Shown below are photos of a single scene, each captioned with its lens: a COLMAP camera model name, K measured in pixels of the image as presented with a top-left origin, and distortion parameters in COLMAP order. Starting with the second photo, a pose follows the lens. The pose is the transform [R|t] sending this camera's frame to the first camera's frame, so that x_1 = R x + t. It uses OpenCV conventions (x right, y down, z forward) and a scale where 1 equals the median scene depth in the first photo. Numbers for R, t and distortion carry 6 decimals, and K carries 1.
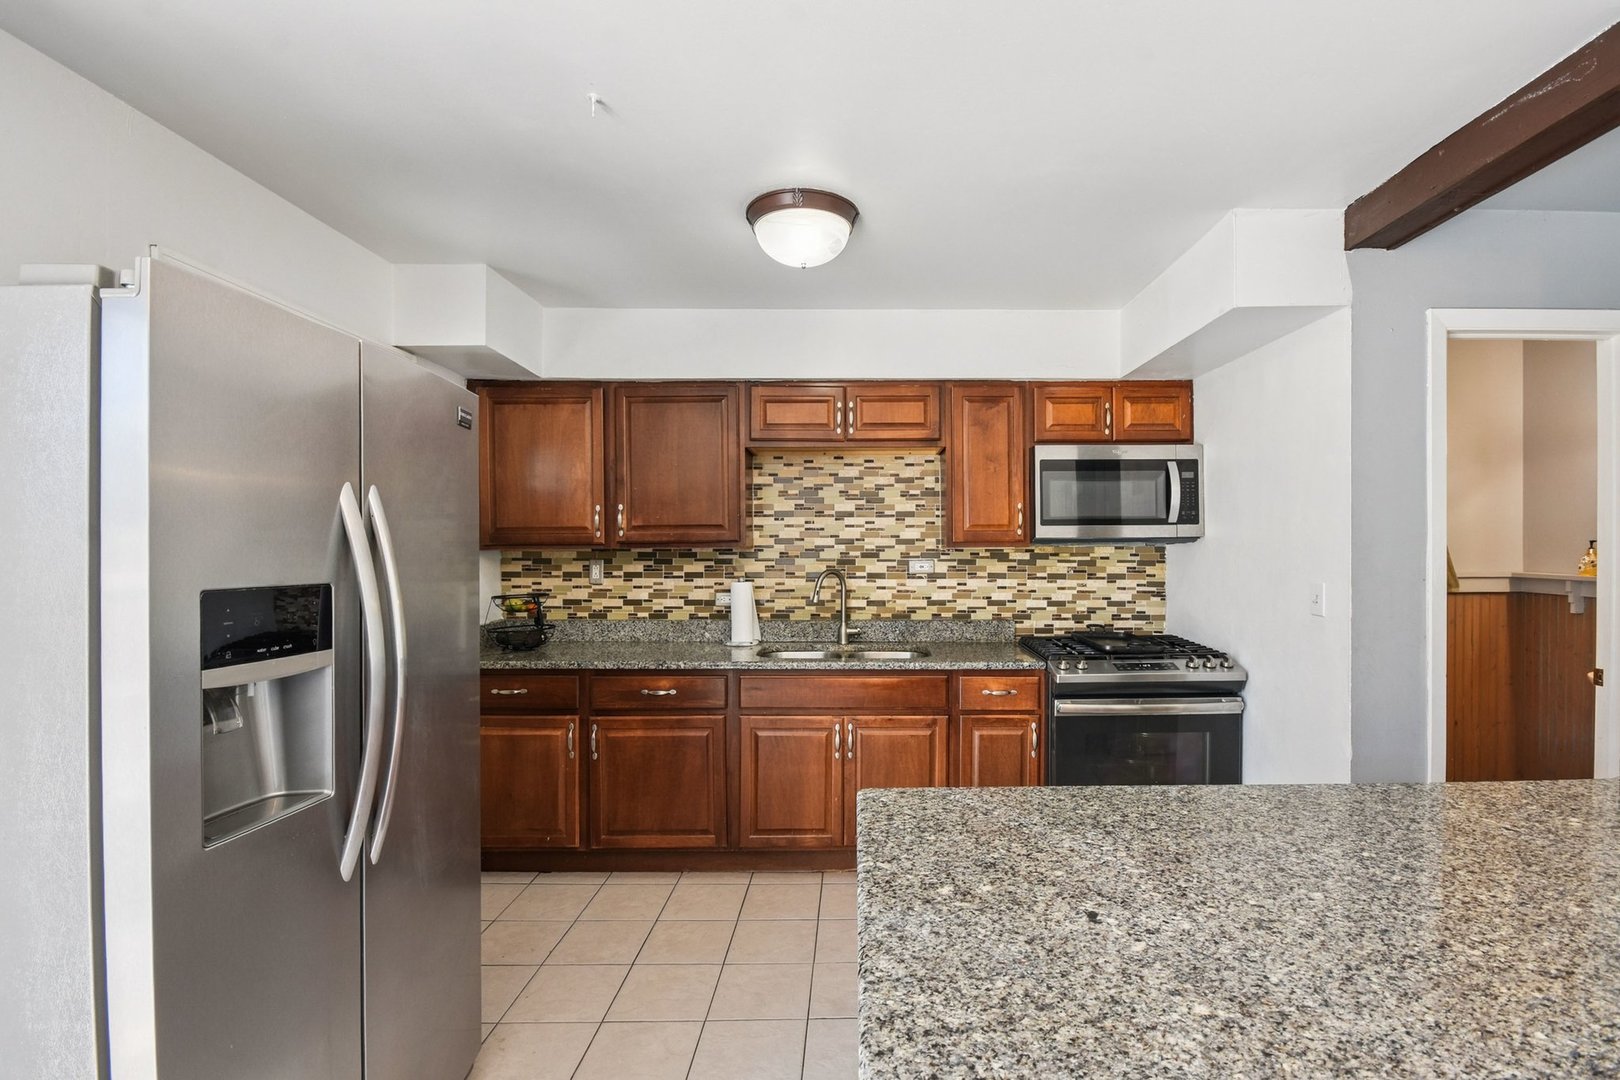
lens RADIAL K [[809.2, 0, 816.8], [0, 809.2, 554.5], [0, 0, 1]] dist [-0.006055, 0.001795]
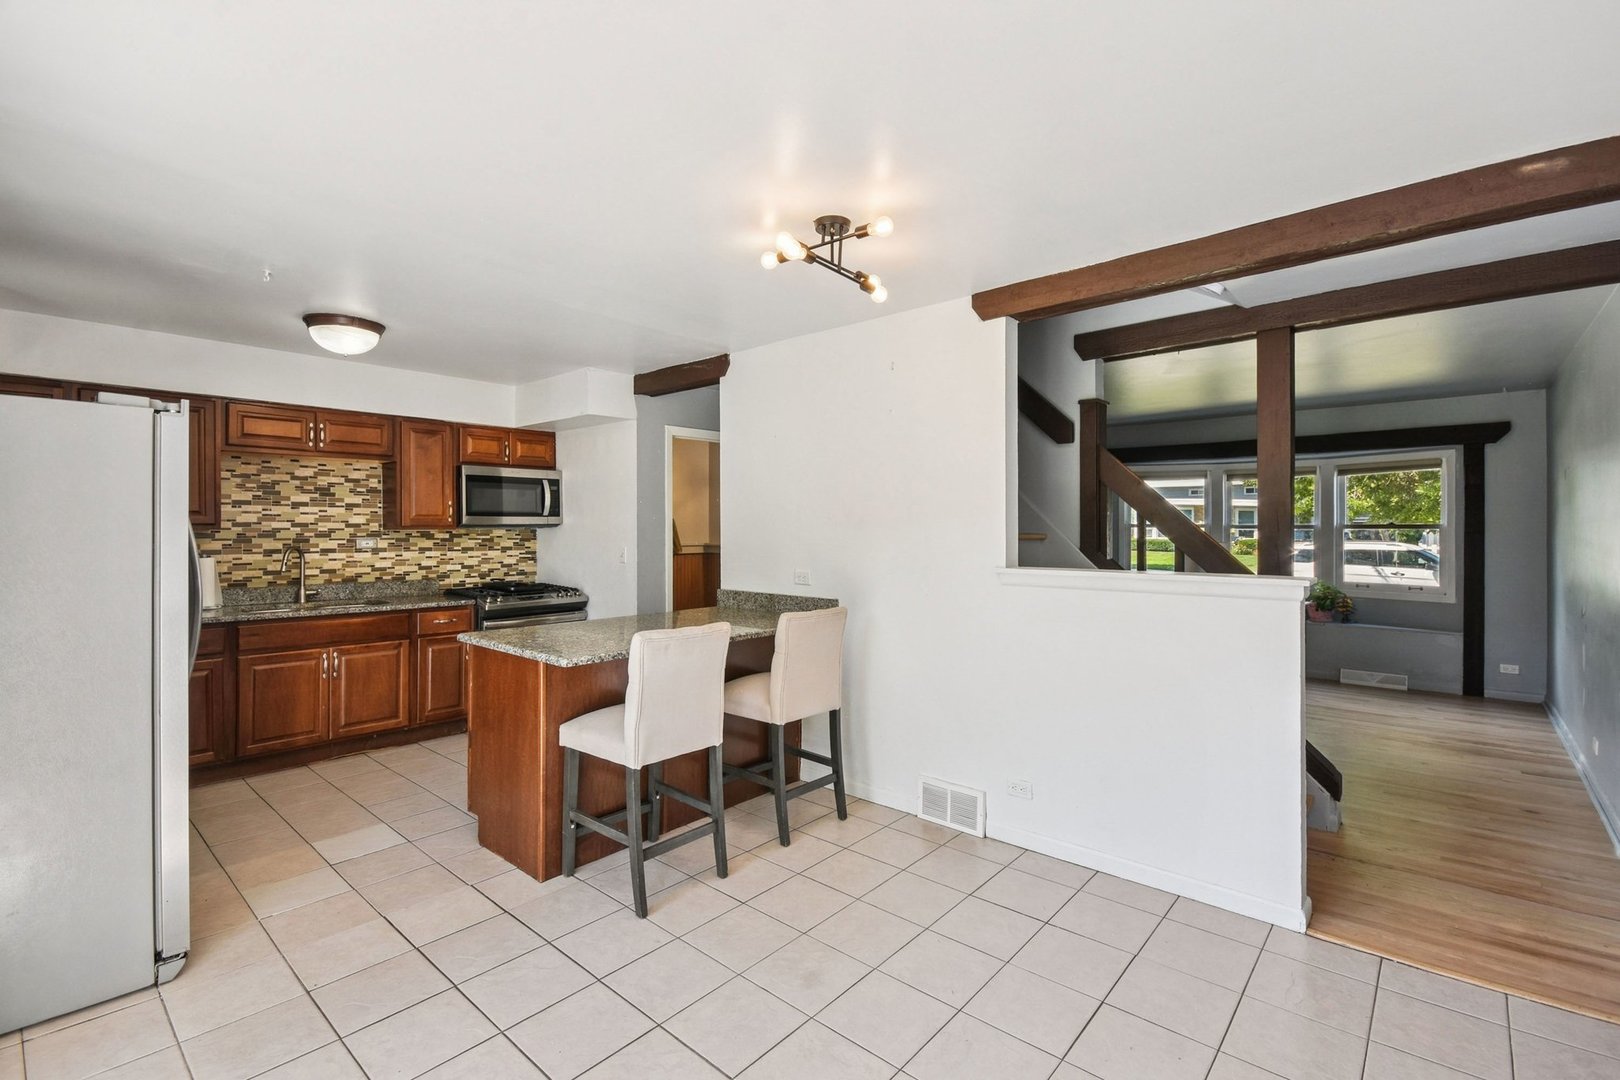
lens RADIAL K [[735.8, 0, 827.2], [0, 735.8, 530.7], [0, 0, 1]] dist [0.004212, -0.000282]
pose [[0.662753, 0.001385, 0.748837, -0.292701], [0.005294, 0.999965, -0.006534, 0.005442], [-0.748820, 0.008294, 0.662722, -0.424202]]
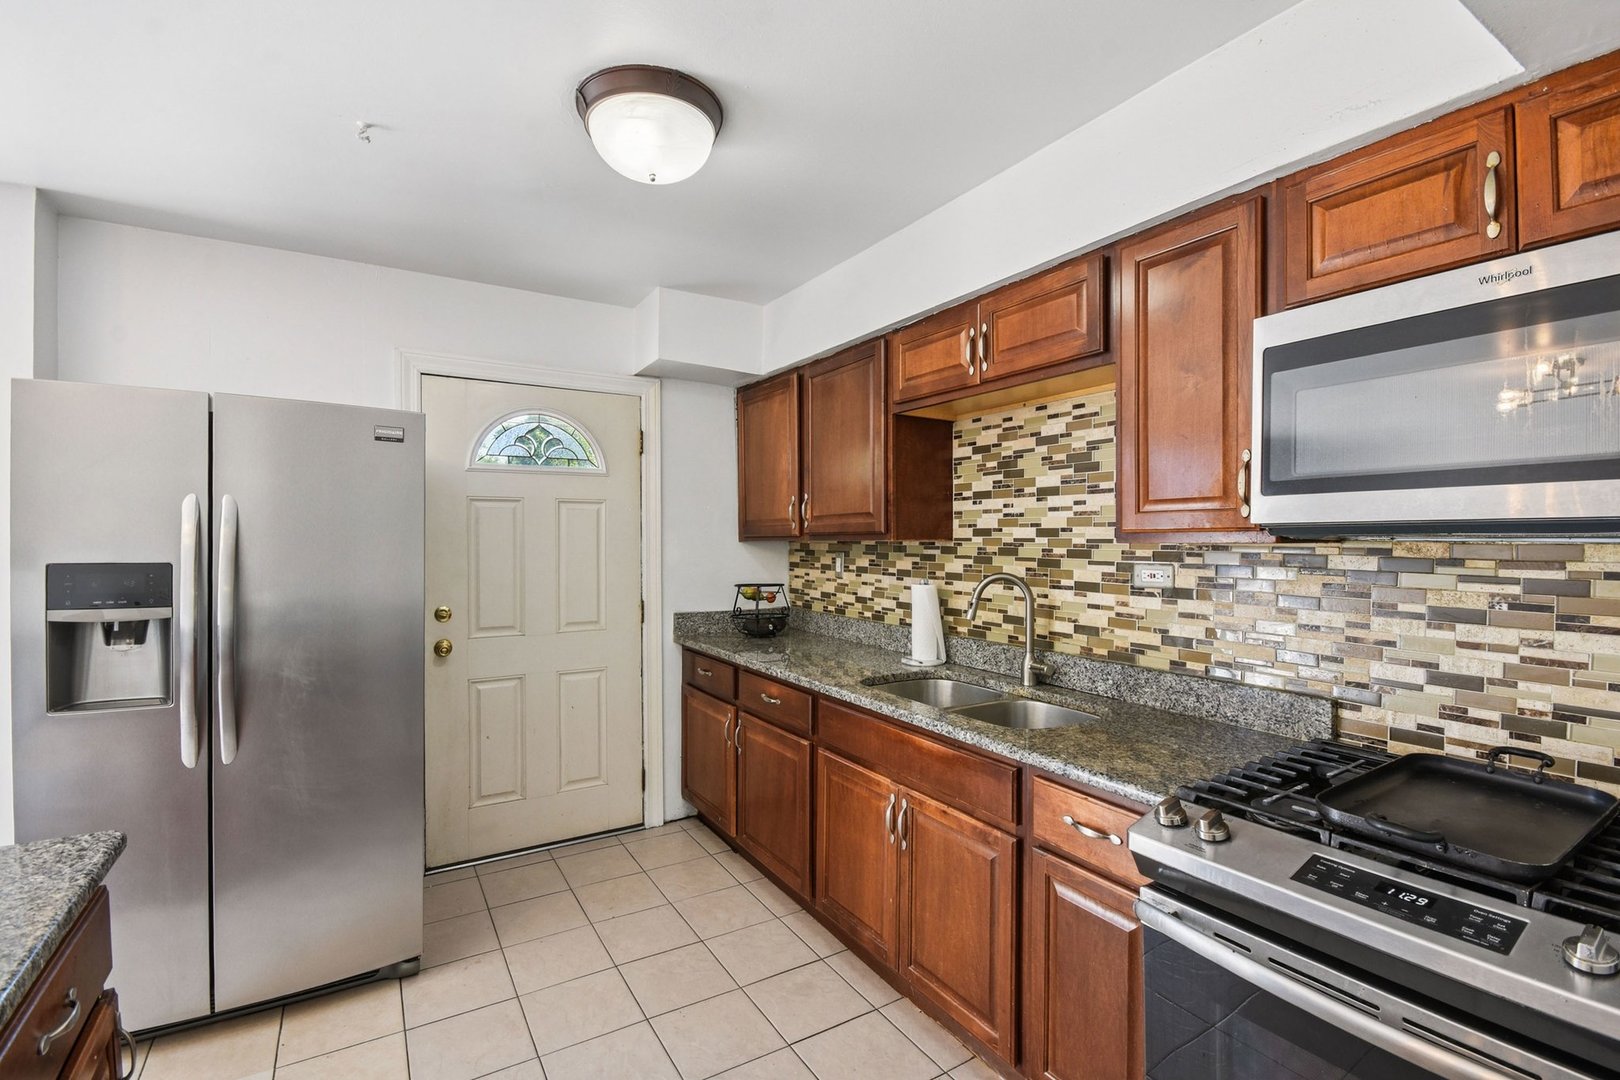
lens RADIAL K [[735.8, 0, 800.3], [0, 735.8, 545.6], [0, 0, 1]] dist [0.004212, -0.000282]
pose [[0.504932, 0.012476, -0.863069, 0.455381], [-0.011051, 0.999907, 0.007990, -0.007858], [0.863088, 0.005503, 0.505023, 0.519403]]
